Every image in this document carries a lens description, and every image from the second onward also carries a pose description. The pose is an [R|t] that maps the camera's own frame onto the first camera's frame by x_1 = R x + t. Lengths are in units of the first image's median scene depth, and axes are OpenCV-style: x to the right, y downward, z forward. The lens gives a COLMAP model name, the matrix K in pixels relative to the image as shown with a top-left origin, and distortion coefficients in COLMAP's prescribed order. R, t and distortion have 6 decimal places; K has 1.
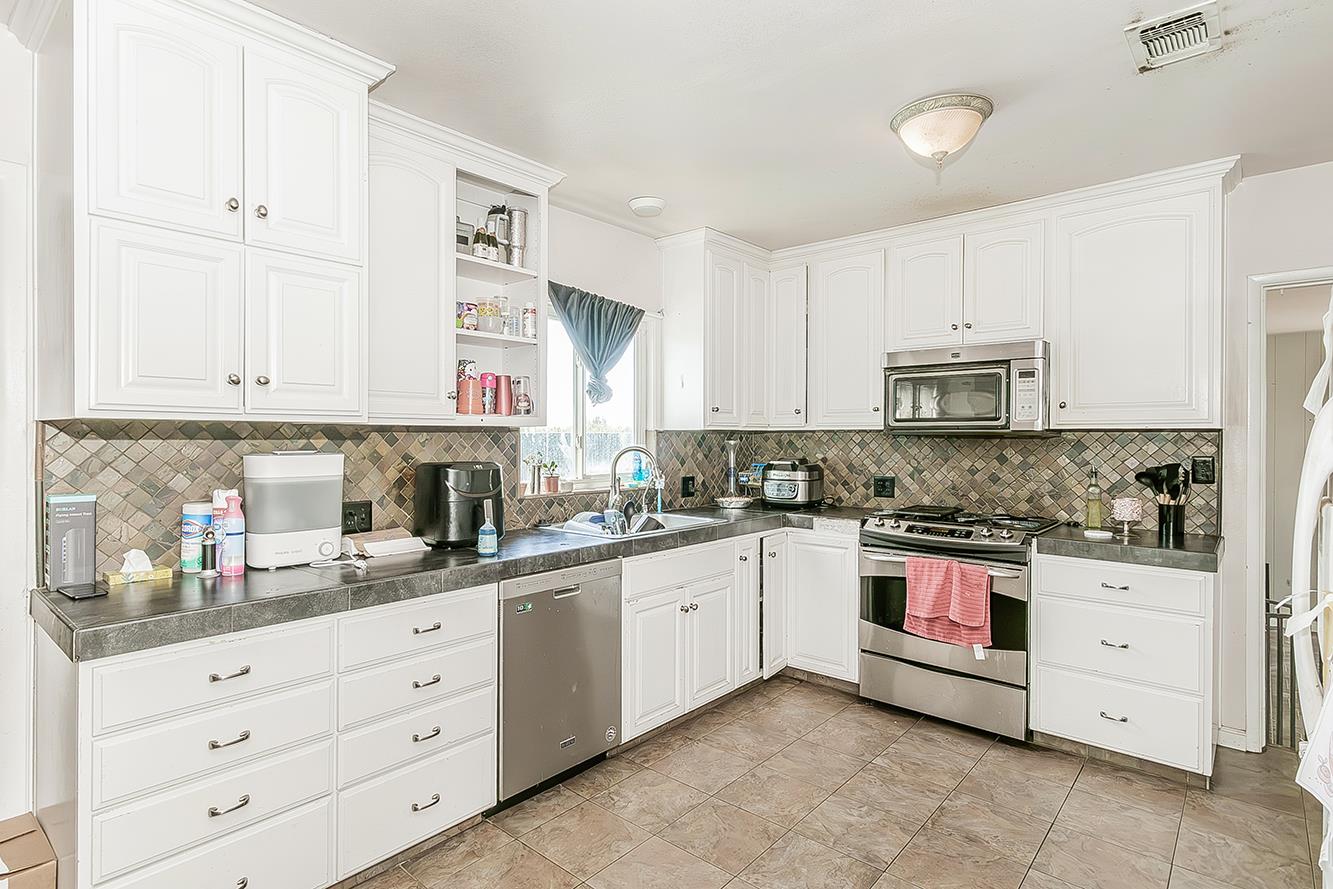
lens RADIAL K [[665.2, 0, 666.5], [0, 665.2, 444.5], [0, 0, 1]] dist [0.004853, 0.000417]
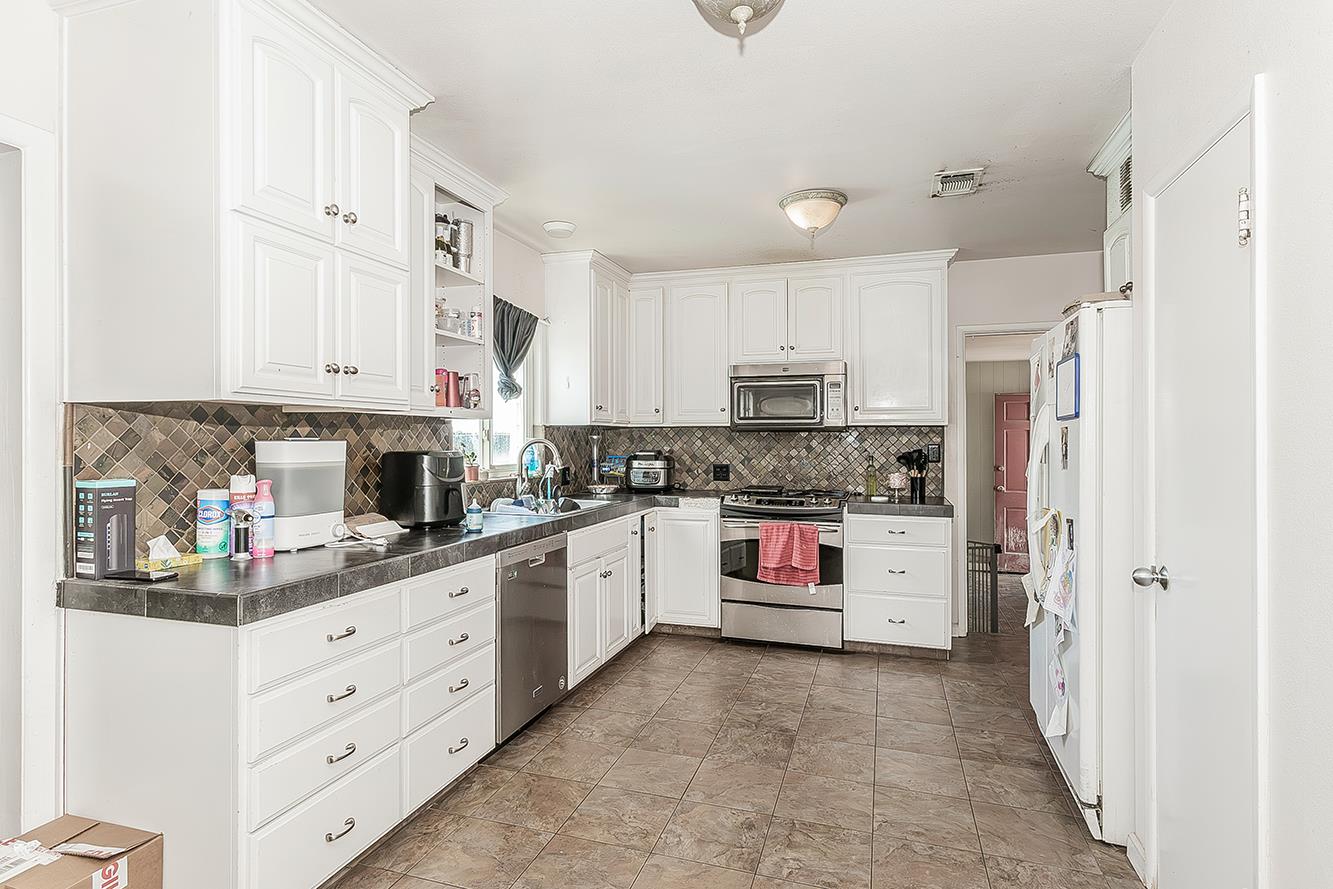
lens RADIAL K [[665.2, 0, 666.5], [0, 665.2, 444.5], [0, 0, 1]] dist [0.004853, 0.000417]
pose [[0.917999, -0.004102, 0.396561, -0.336462], [0.006514, 0.999968, -0.004737, 0.021451], [-0.396529, 0.006932, 0.917996, -0.130693]]
